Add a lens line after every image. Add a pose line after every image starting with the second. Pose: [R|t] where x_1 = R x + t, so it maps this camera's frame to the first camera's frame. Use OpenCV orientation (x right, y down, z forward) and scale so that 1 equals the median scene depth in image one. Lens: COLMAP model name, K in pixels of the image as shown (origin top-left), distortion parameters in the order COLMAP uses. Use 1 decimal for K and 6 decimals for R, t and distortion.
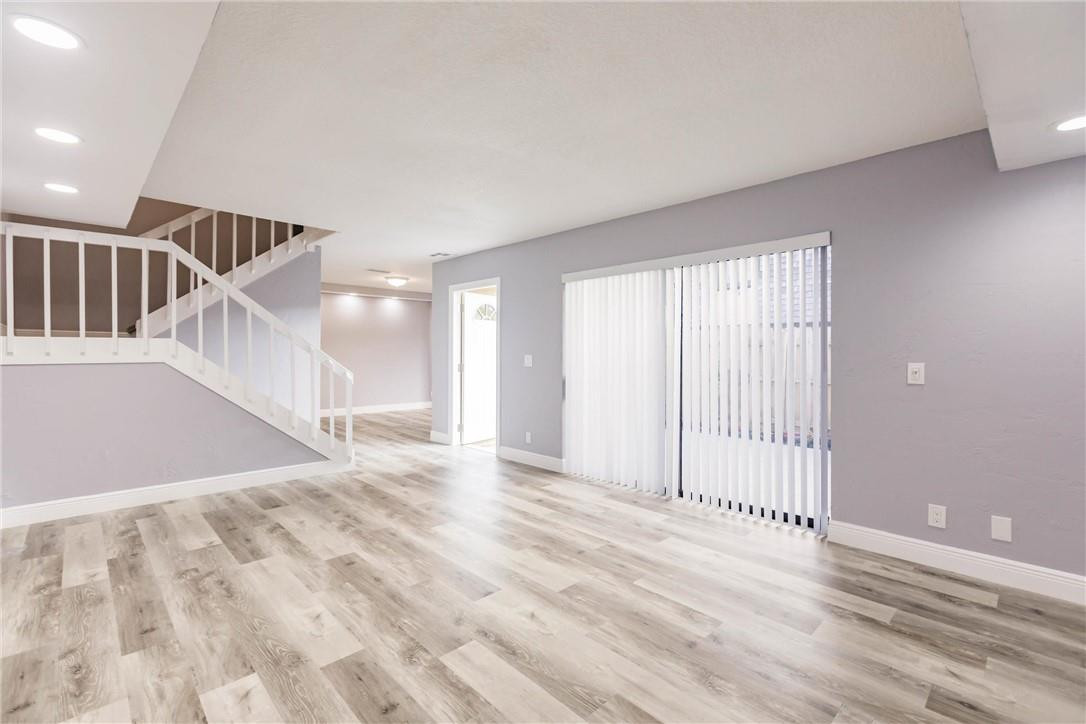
lens RADIAL K [[481.8, 0, 549.0], [0, 481.8, 358.0], [0, 0, 1]] dist [-0.000746, -0.000862]
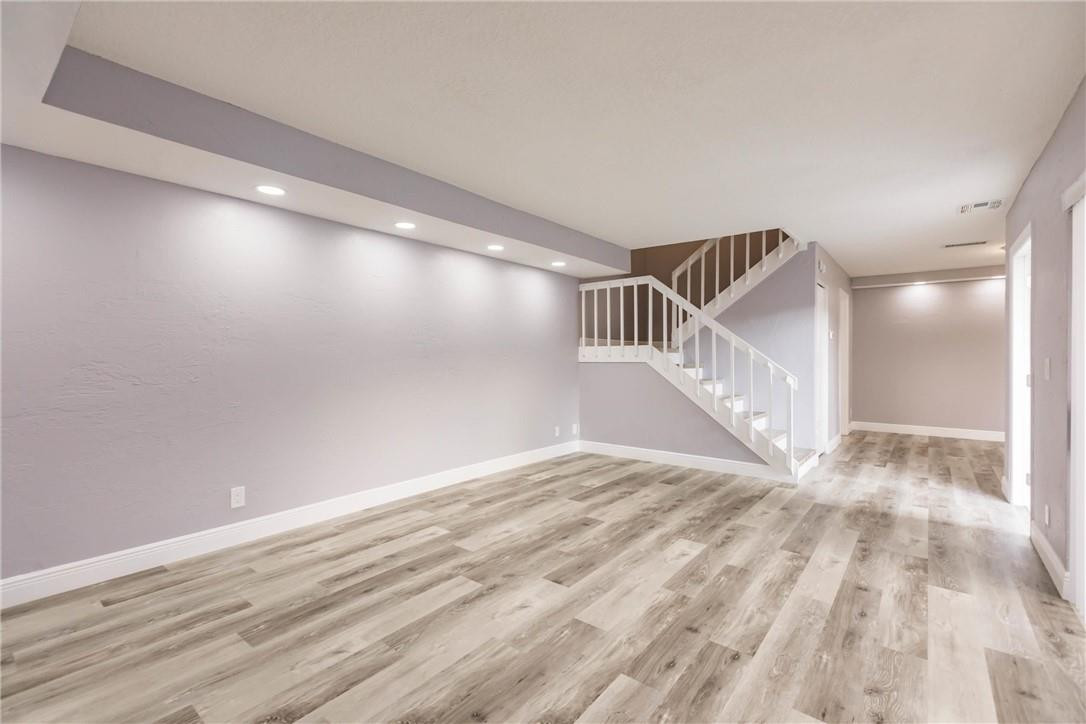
lens RADIAL K [[481.8, 0, 535.9], [0, 481.8, 356.4], [0, 0, 1]] dist [-0.000746, -0.000862]
pose [[0.114640, -0.002884, -0.993403, 0.750981], [-0.012621, 0.999911, -0.004359, 0.003188], [0.993327, 0.013038, 0.114593, 0.682527]]
